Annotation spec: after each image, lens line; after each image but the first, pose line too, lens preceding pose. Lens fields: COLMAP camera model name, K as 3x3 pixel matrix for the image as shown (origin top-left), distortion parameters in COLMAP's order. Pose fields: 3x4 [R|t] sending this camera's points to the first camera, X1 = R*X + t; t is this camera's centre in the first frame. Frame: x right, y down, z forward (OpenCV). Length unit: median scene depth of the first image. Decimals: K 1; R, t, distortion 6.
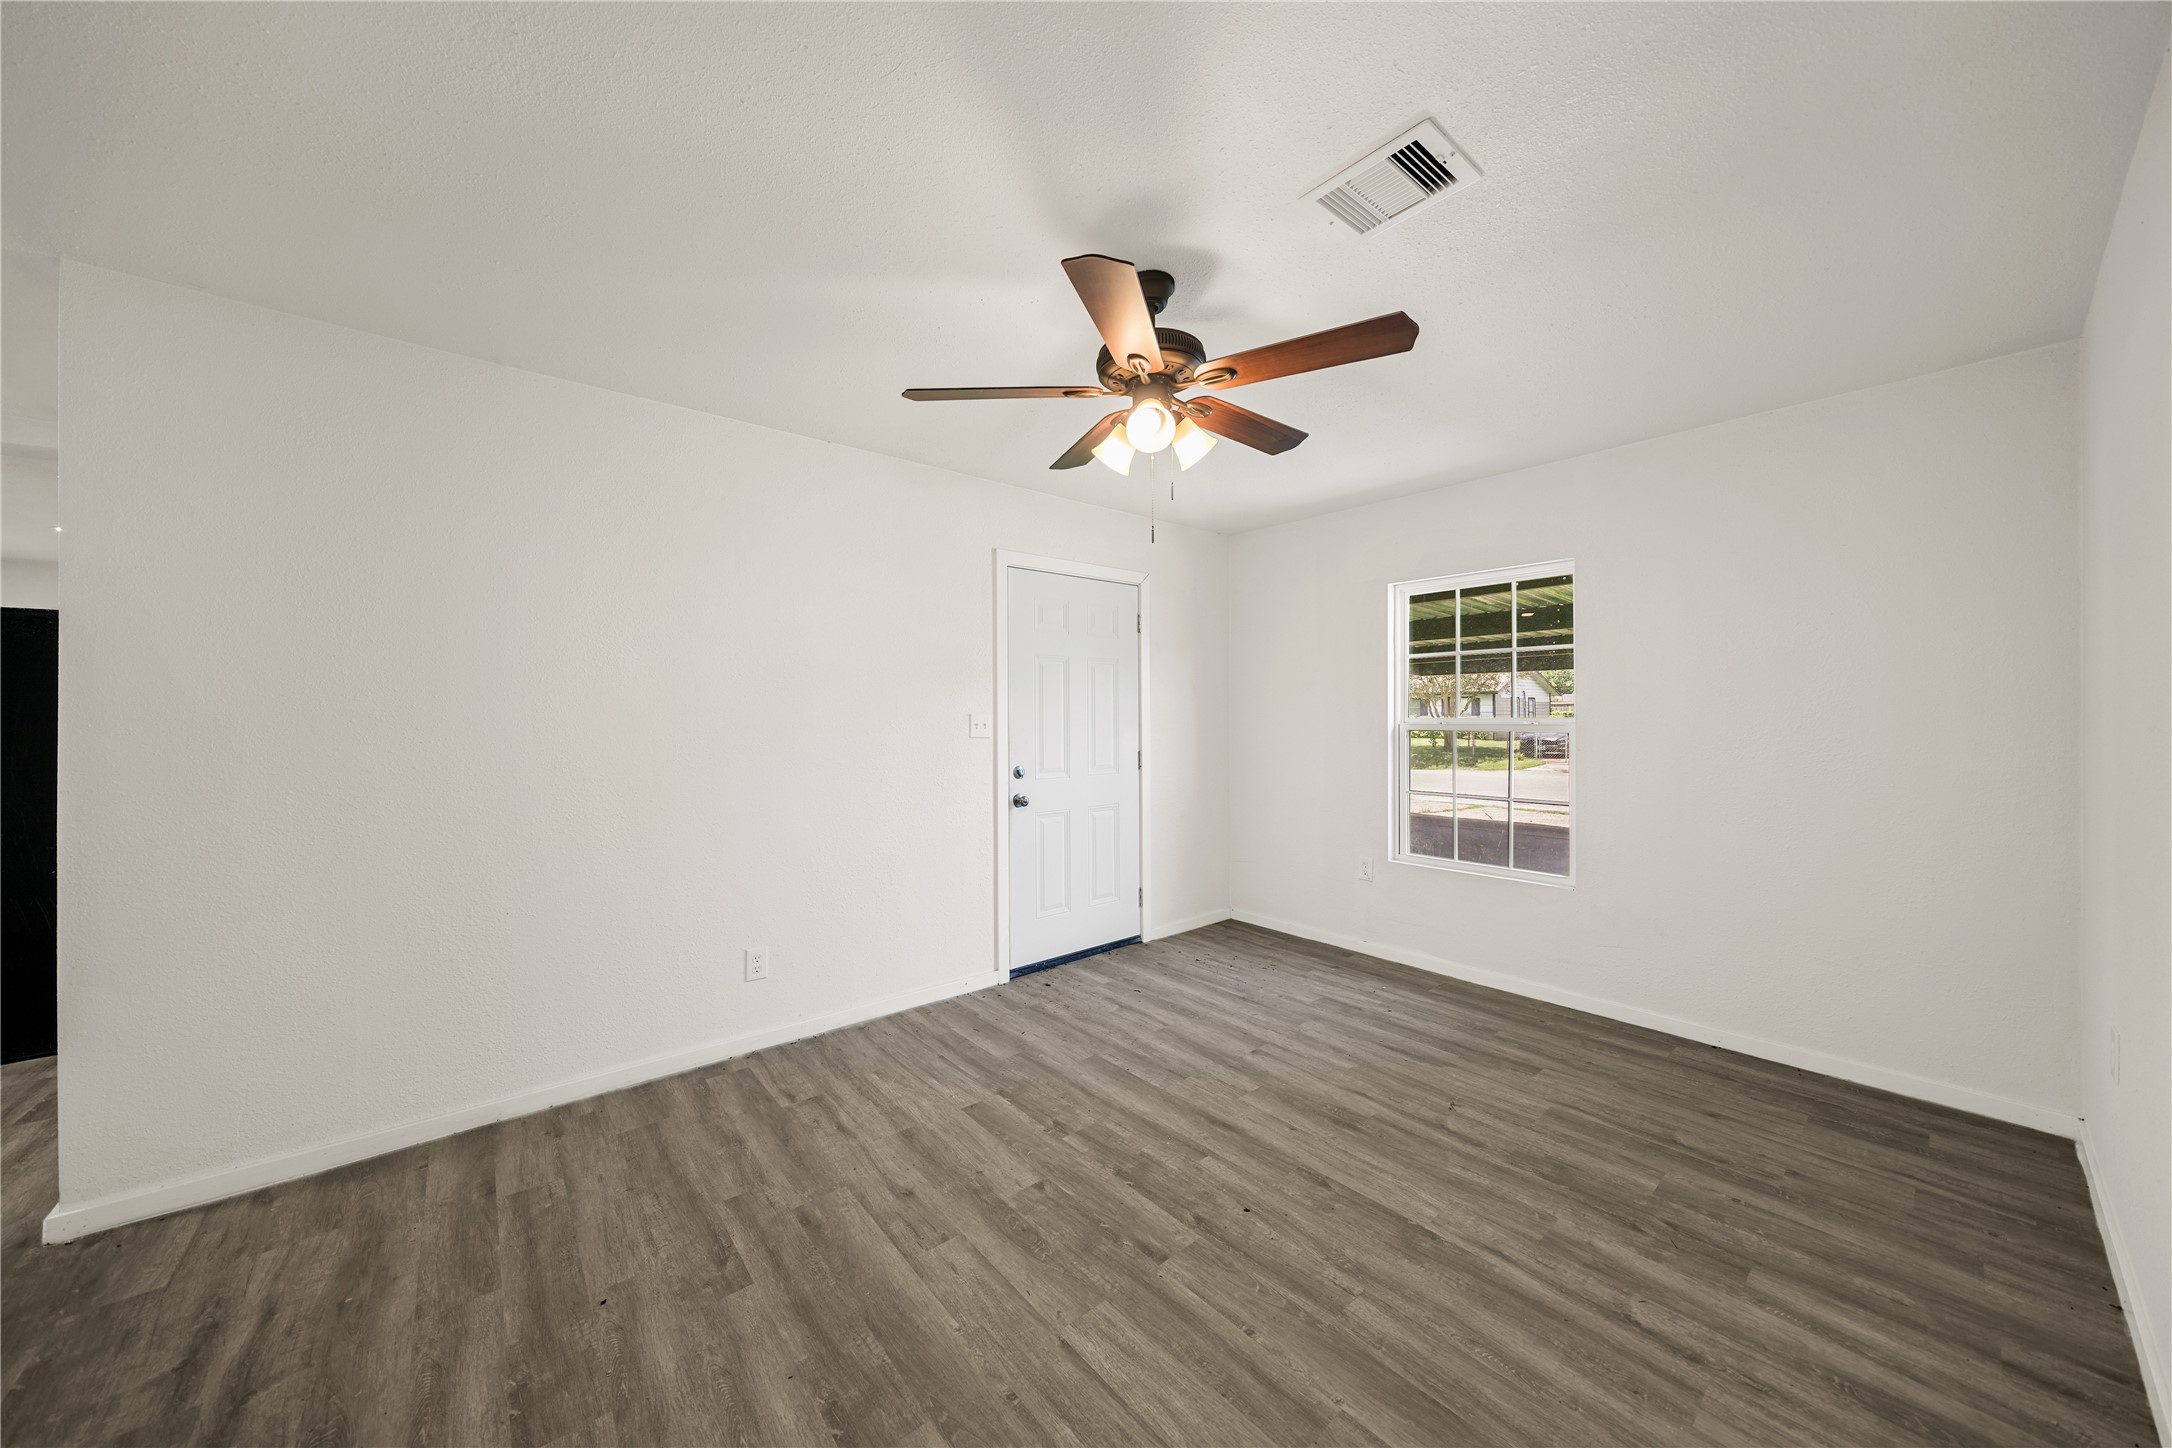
lens RADIAL K [[741.3, 0, 1082.4], [0, 741.3, 720.0], [0, 0, 1]] dist [0.000987, 0.000019]
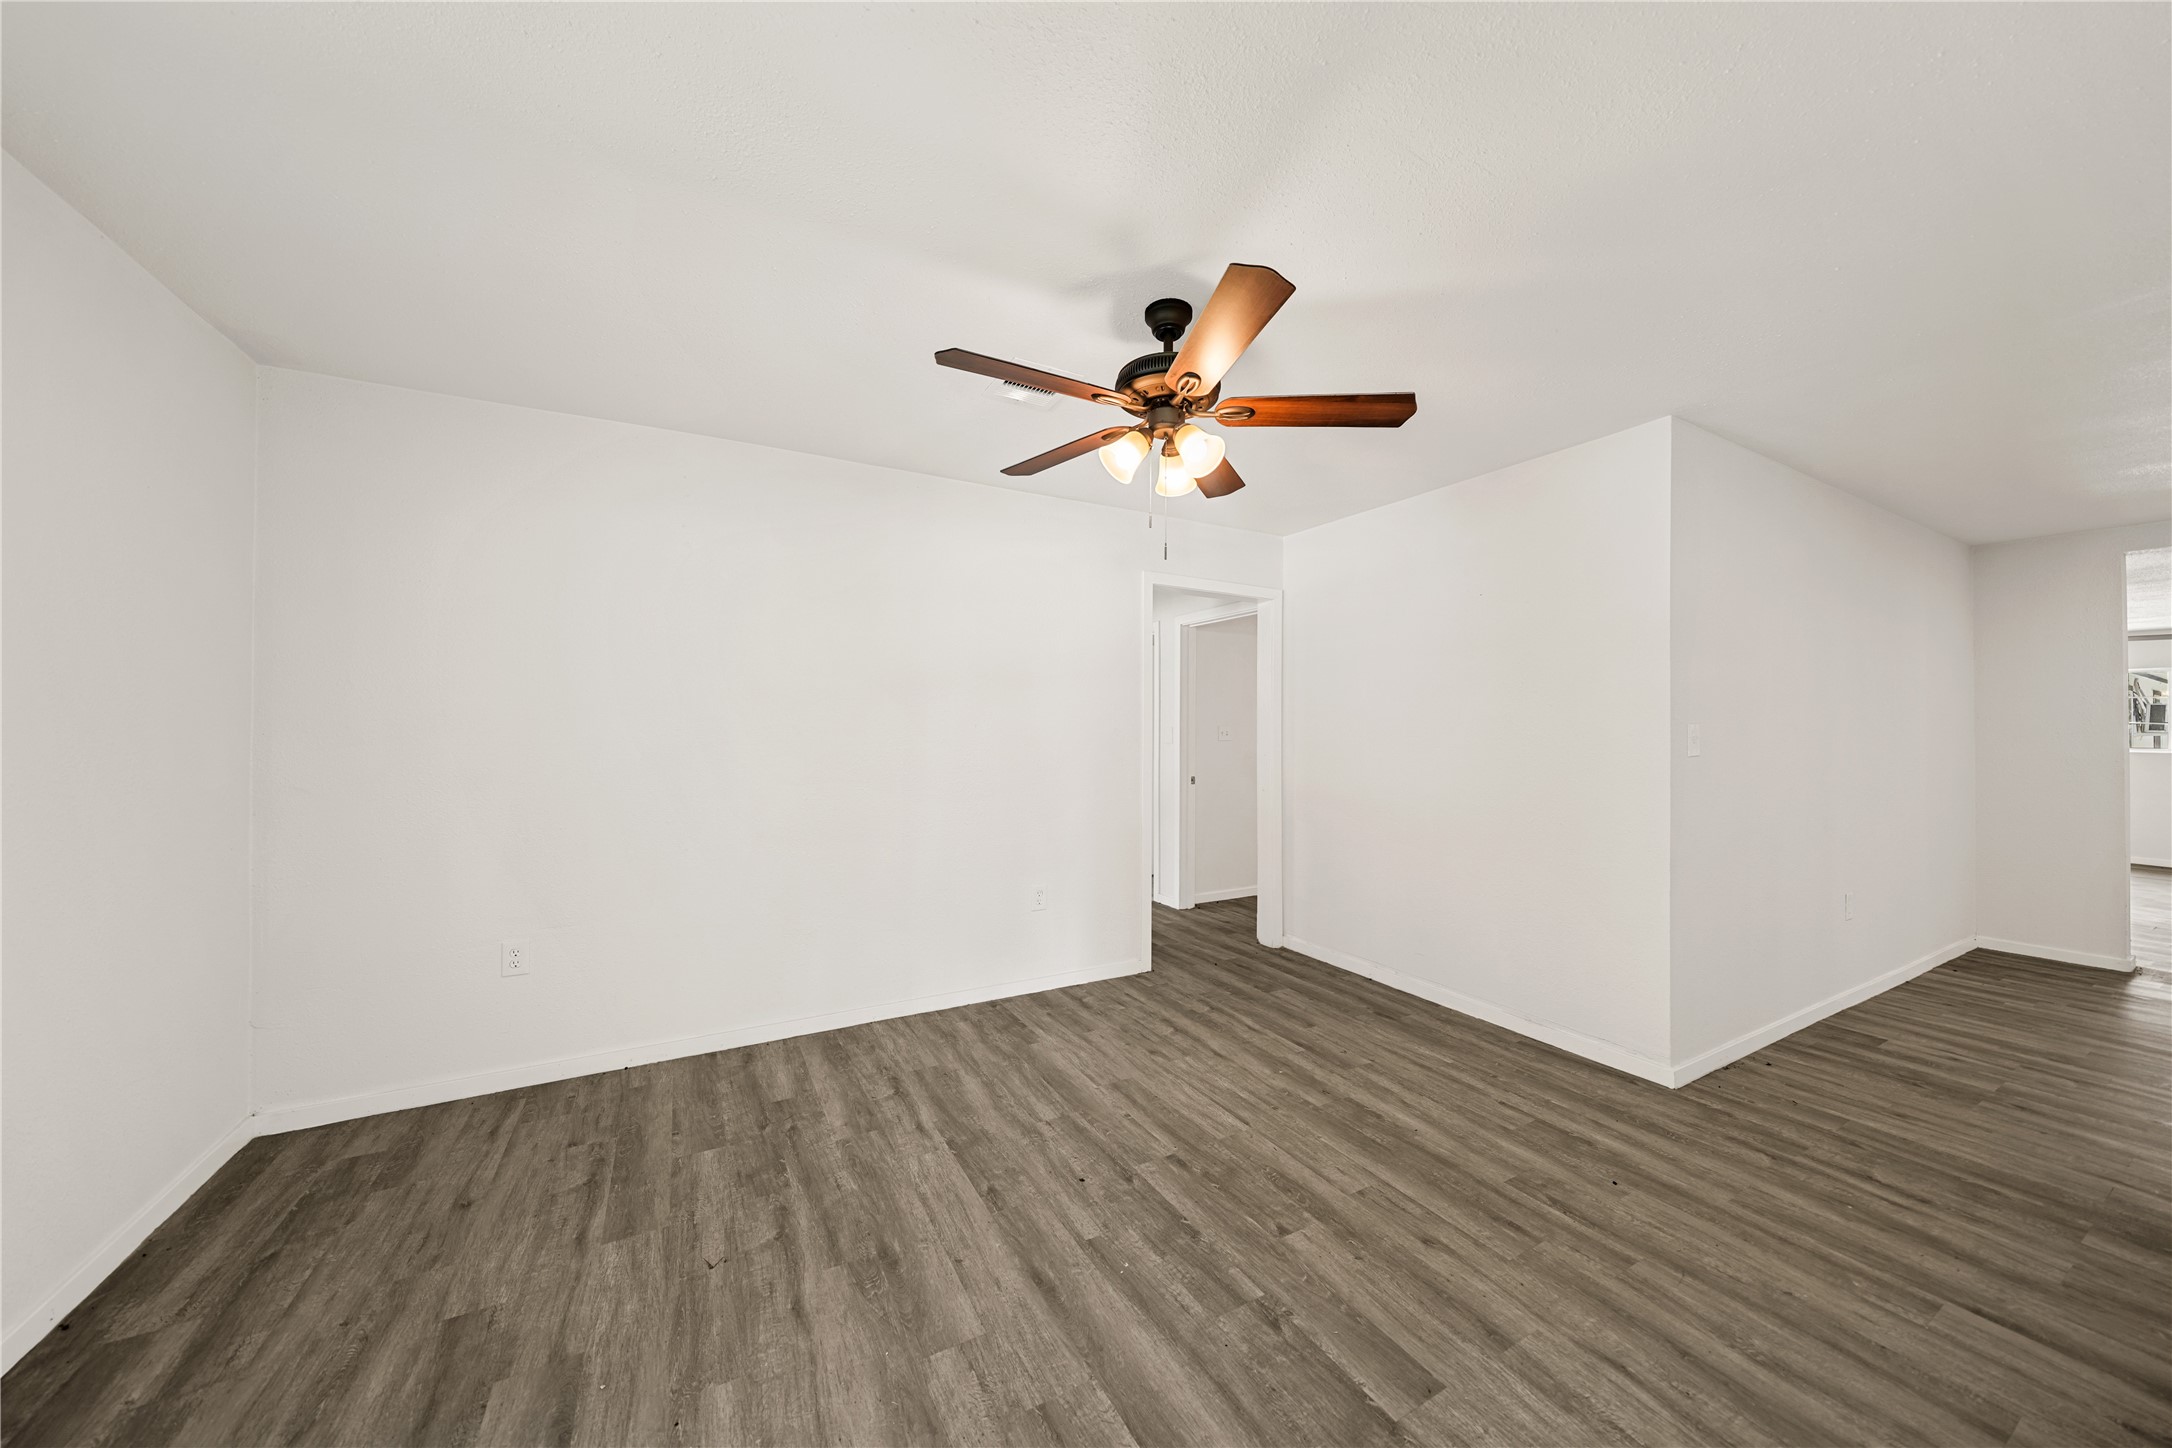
lens RADIAL K [[741.3, 0, 1086.3], [0, 741.3, 723.1], [0, 0, 1]] dist [0.000987, 0.000019]
pose [[-0.981571, 0.000880, 0.191097, 0.006353], [-0.000025, 0.999989, -0.004737, -0.005370], [-0.191099, -0.004655, -0.981560, 2.027958]]
